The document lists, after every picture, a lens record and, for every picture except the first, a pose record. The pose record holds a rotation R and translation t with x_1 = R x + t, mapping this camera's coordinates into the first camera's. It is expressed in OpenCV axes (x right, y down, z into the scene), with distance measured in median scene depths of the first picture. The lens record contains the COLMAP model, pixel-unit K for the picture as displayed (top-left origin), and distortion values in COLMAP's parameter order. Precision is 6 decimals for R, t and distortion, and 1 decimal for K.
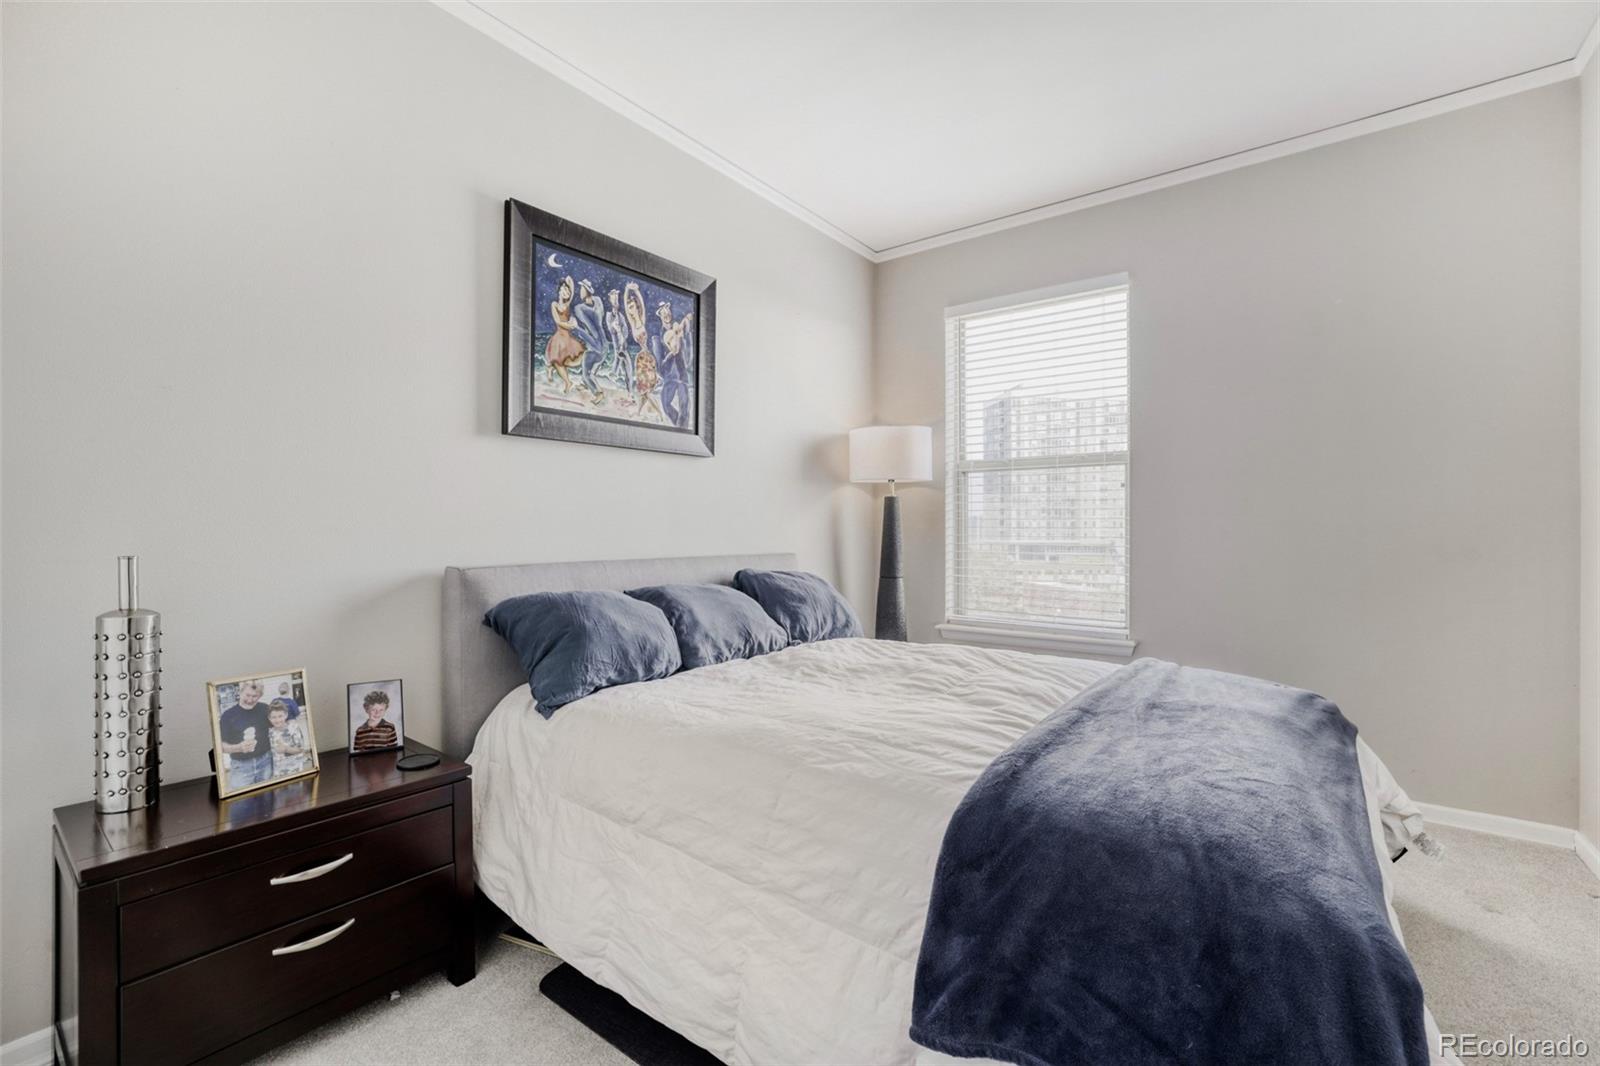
lens RADIAL K [[698.5, 0, 800.0], [0, 698.5, 533.0], [0, 0, 1]] dist [-0.053169, 0.020150]
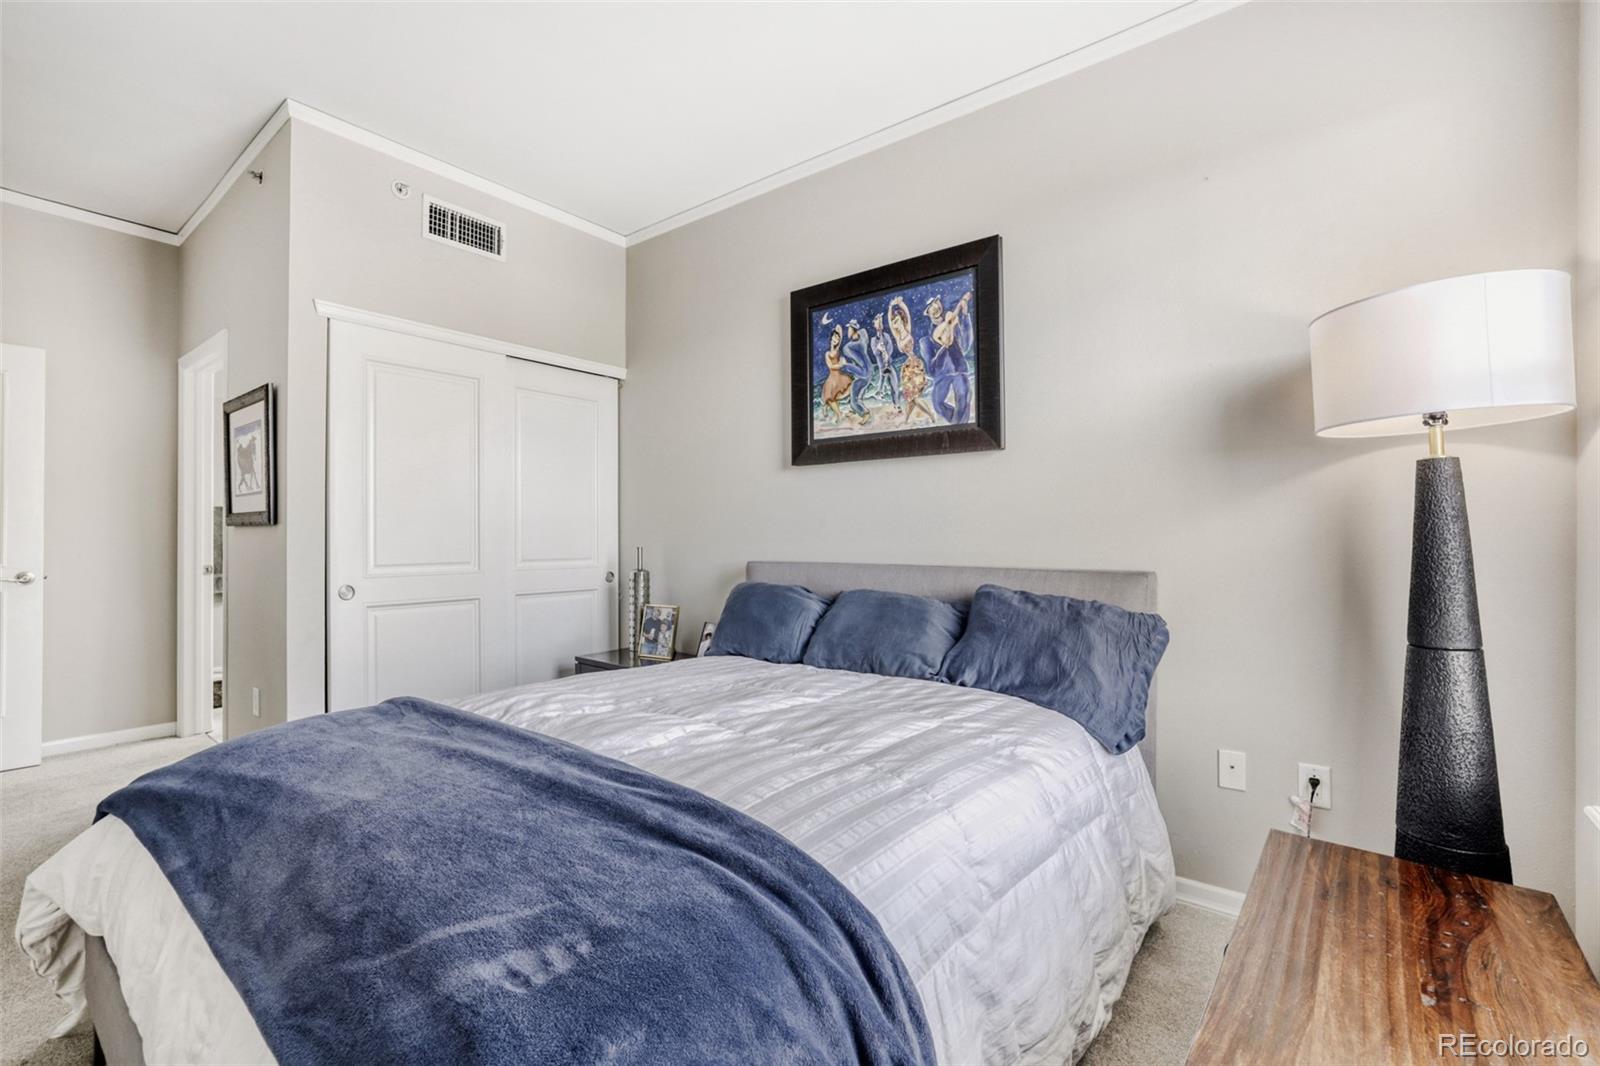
lens RADIAL K [[698.5, 0, 800.0], [0, 698.5, 533.0], [0, 0, 1]] dist [-0.053169, 0.020150]
pose [[-0.020884, -0.001283, -0.999781, 0.836254], [-0.002217, 0.999997, -0.001237, -0.008101], [0.999779, 0.002191, -0.020887, 0.918437]]
